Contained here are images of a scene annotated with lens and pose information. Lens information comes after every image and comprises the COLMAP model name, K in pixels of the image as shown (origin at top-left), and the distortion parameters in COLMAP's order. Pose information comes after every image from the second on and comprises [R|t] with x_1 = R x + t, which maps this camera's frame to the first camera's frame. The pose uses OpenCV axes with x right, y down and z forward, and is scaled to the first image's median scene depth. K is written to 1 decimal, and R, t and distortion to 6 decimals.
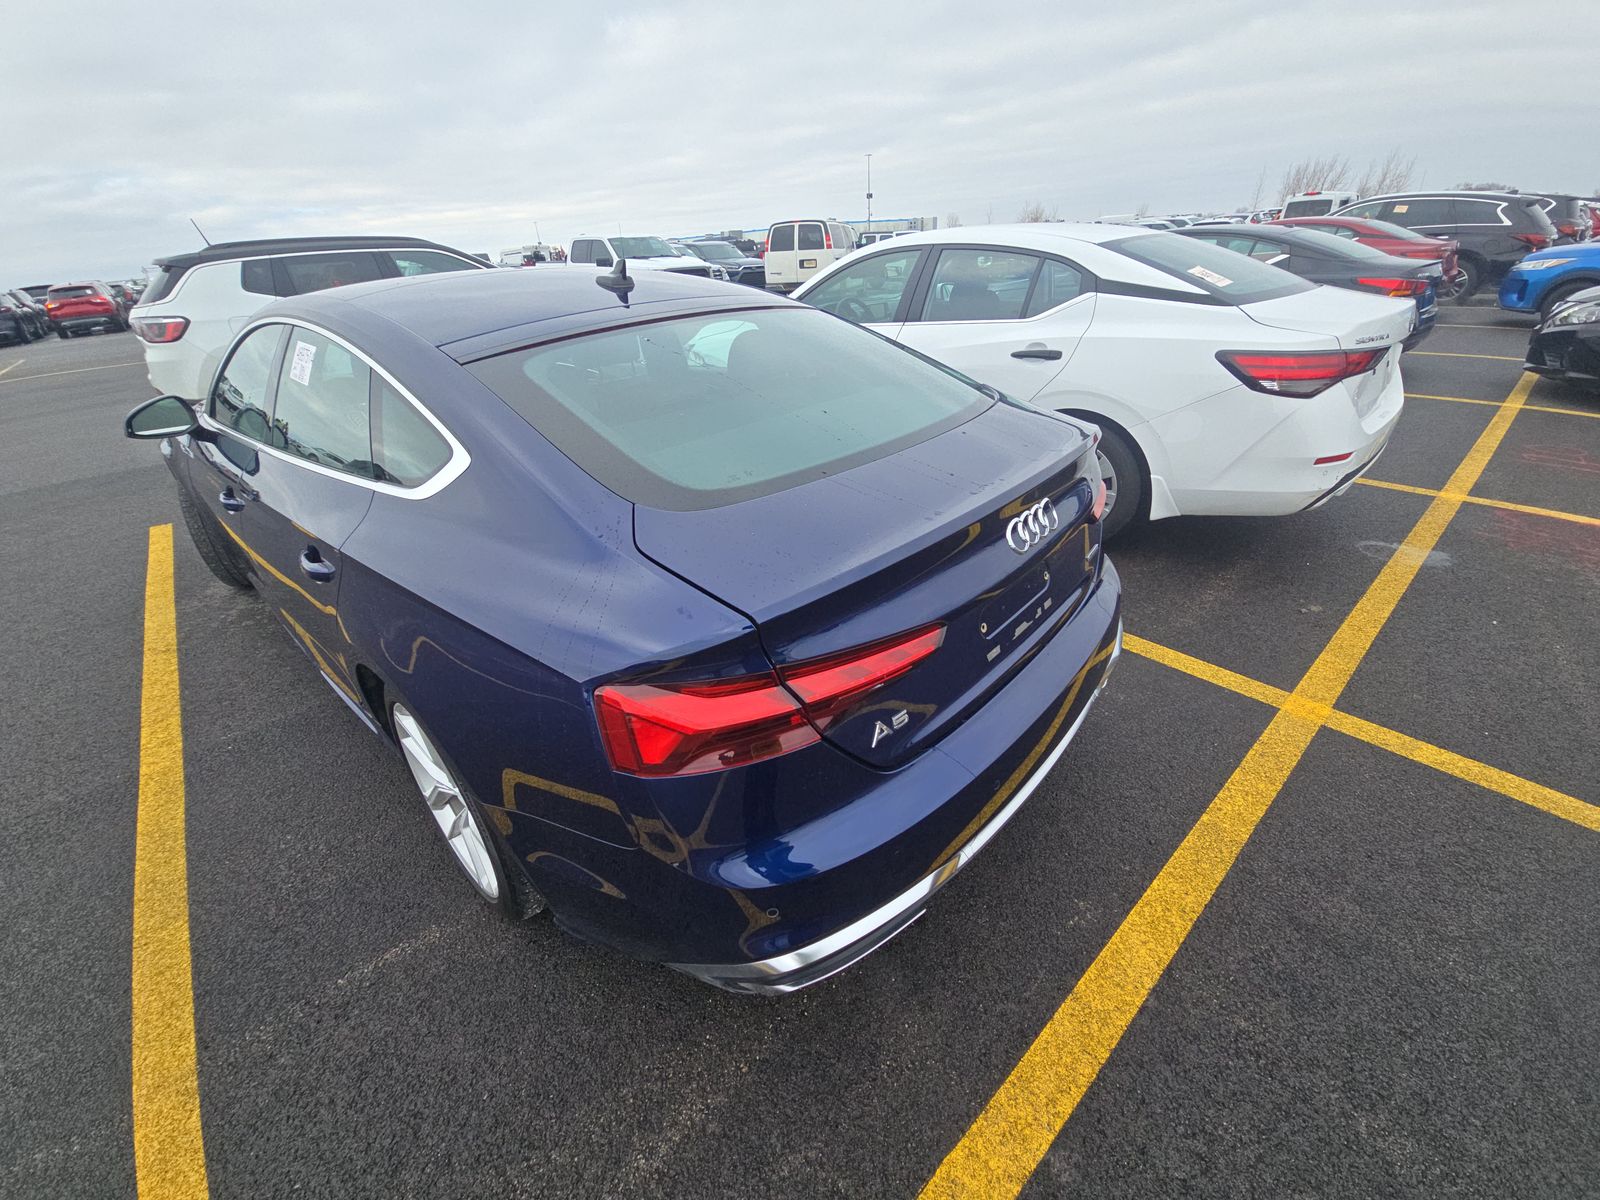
lens RADIAL K [[681.0, 0, 795.8], [0, 681.0, 579.9], [0, 0, 1]] dist [0.000777, -0.009983]
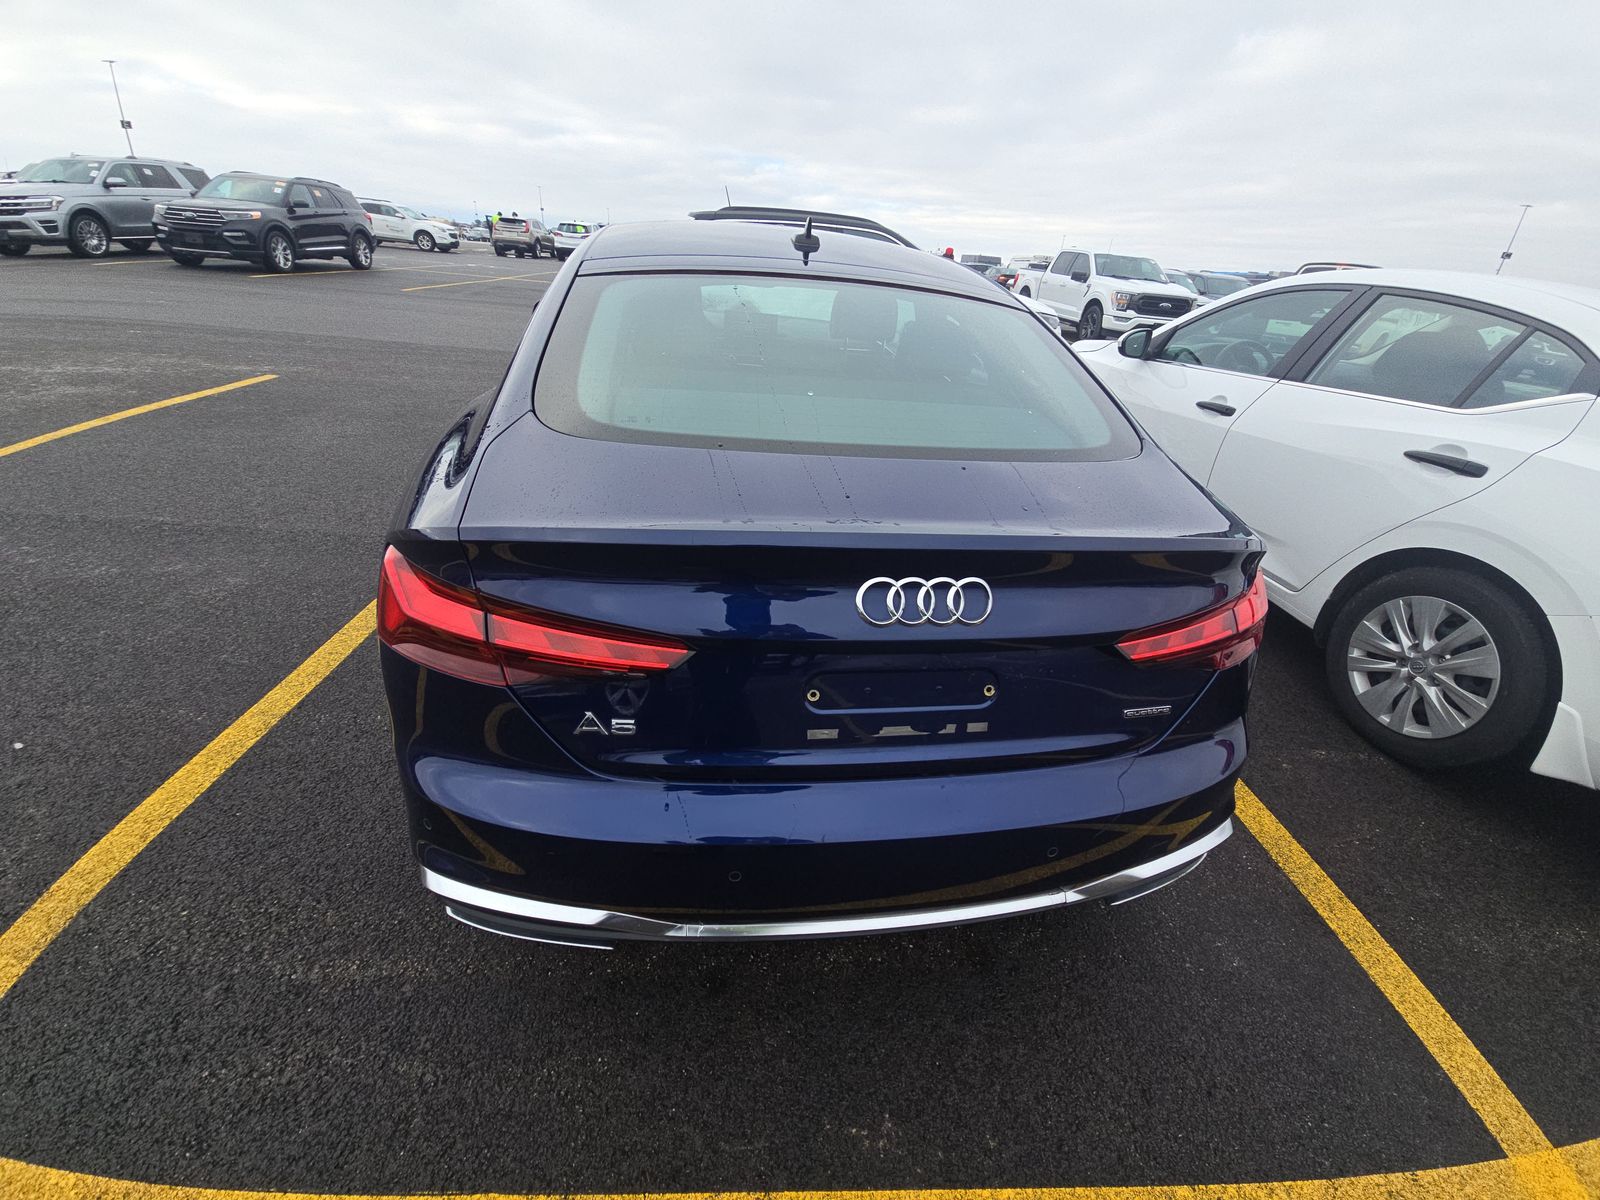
lens RADIAL K [[655.5, 0, 803.7], [0, 655.5, 591.0], [0, 0, 1]] dist [0.032544, -0.024699]
pose [[0.762254, 0.388981, -0.517361, 0.514884], [-0.387588, 0.914445, 0.116477, -0.100297], [0.518405, 0.111738, 0.847803, 0.295327]]
